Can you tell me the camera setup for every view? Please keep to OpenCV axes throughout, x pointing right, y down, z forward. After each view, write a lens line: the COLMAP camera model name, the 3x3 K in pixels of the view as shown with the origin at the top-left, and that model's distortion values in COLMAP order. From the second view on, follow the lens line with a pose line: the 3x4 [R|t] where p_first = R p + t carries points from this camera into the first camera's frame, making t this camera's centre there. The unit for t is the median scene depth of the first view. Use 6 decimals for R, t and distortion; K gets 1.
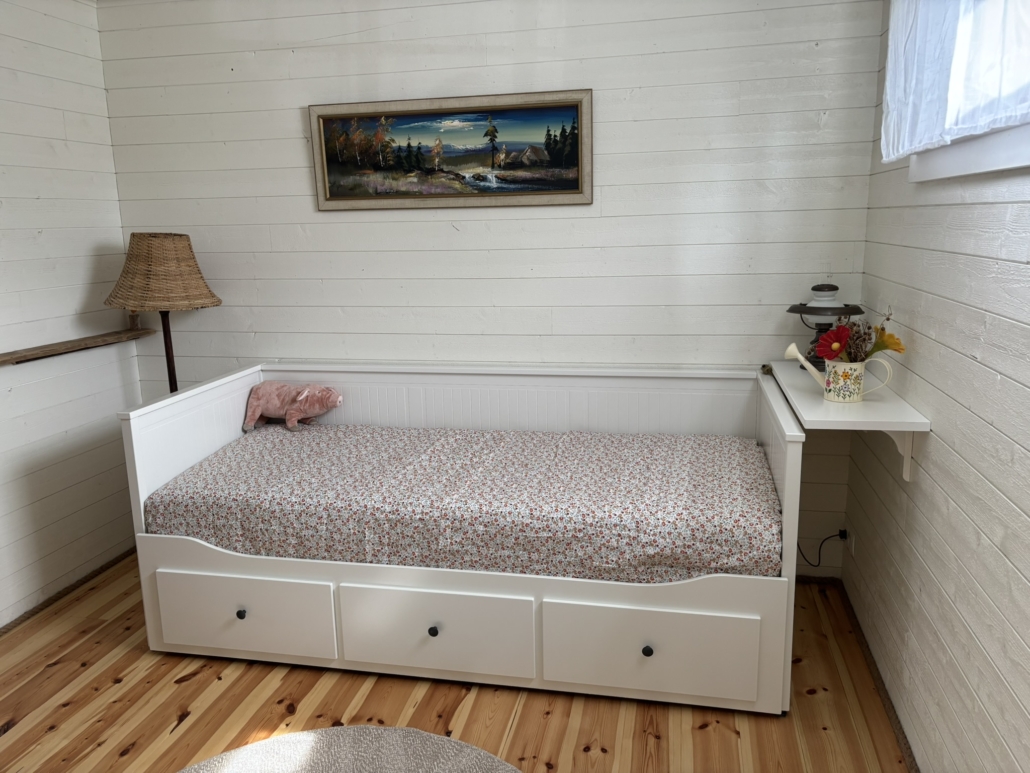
lens RADIAL K [[781.6, 0, 504.6], [0, 781.6, 372.2], [0, 0, 1]] dist [0.019304, -0.008513]
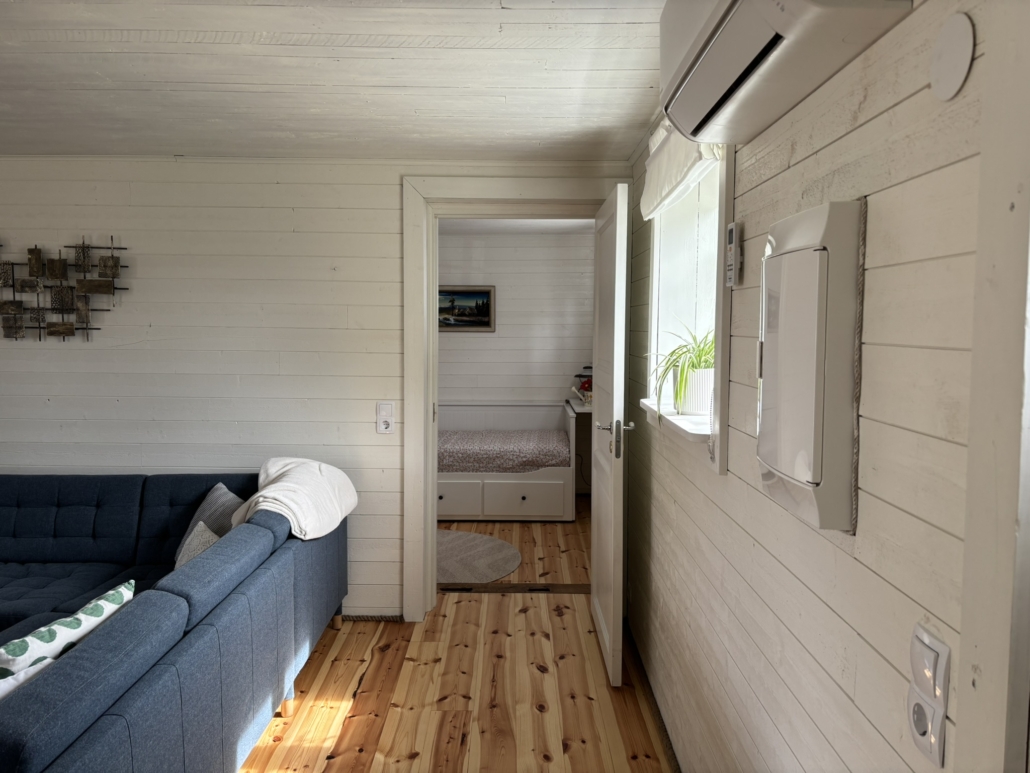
lens RADIAL K [[781.6, 0, 504.8], [0, 781.6, 376.0], [0, 0, 1]] dist [0.019304, -0.008513]
pose [[0.980032, 0.012920, 0.198418, -0.355396], [0.012808, 0.991712, -0.127841, 0.238710], [-0.198425, 0.127829, 0.971744, -1.398077]]
